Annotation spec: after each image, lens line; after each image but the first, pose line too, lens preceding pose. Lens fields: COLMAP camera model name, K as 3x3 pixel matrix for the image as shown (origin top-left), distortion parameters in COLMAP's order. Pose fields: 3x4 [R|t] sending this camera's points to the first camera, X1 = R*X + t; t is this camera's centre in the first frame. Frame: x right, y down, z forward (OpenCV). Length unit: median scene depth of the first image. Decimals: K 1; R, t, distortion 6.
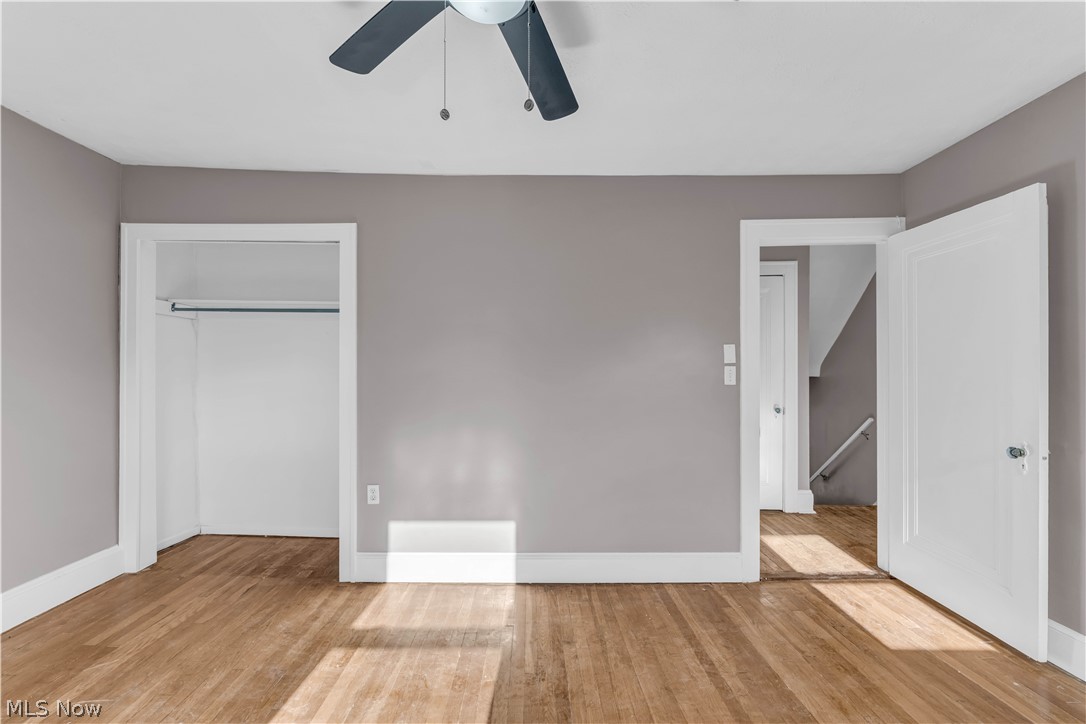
lens RADIAL K [[443.7, 0, 540.8], [0, 443.7, 367.9], [0, 0, 1]] dist [-0.004871, 0.000293]
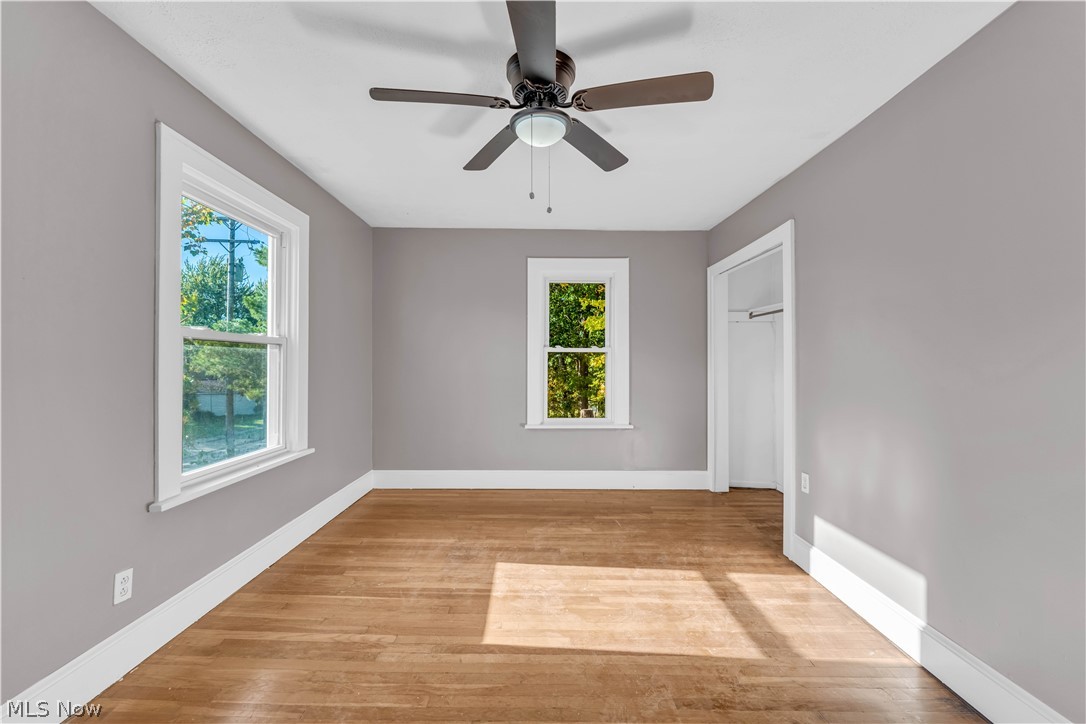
lens RADIAL K [[443.7, 0, 540.2], [0, 443.7, 369.7], [0, 0, 1]] dist [-0.004871, 0.000293]
pose [[-0.018075, 0.011122, -0.999775, 0.731618], [0.006093, 0.999921, 0.011013, 0.015607], [0.999818, -0.005892, -0.018141, 0.482562]]
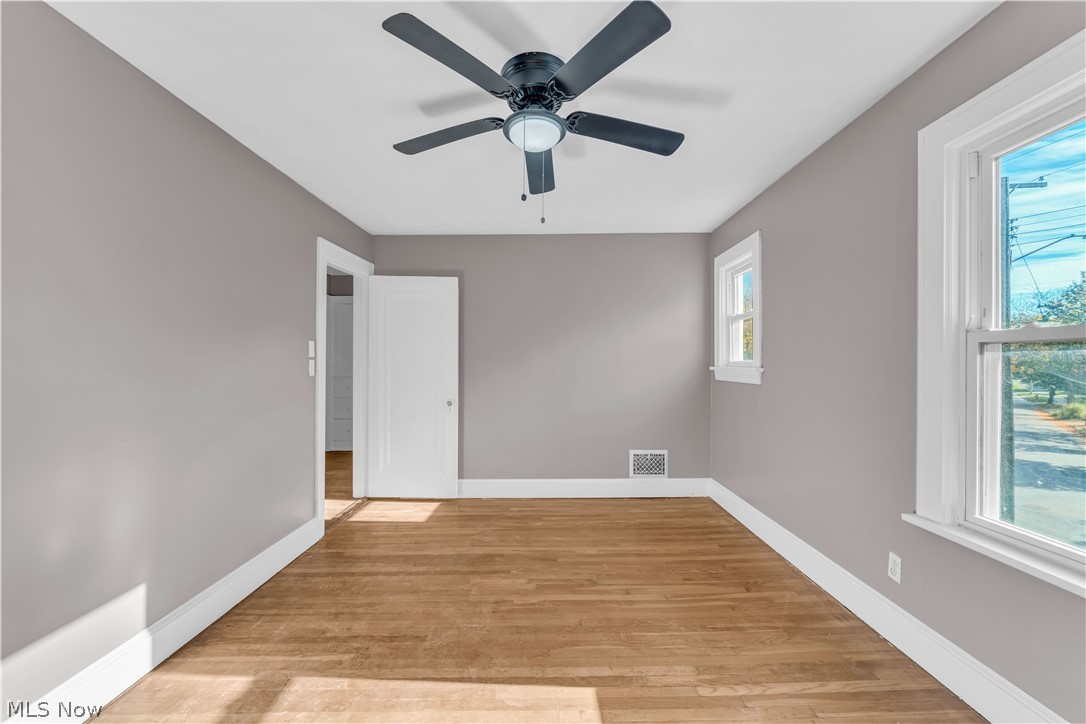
lens RADIAL K [[443.7, 0, 545.0], [0, 443.7, 362.9], [0, 0, 1]] dist [-0.004871, 0.000293]
pose [[0.013622, 0.002203, 0.999905, -0.846267], [-0.013824, 0.999902, -0.002014, -0.001510], [-0.999812, -0.013795, 0.013651, 0.437934]]
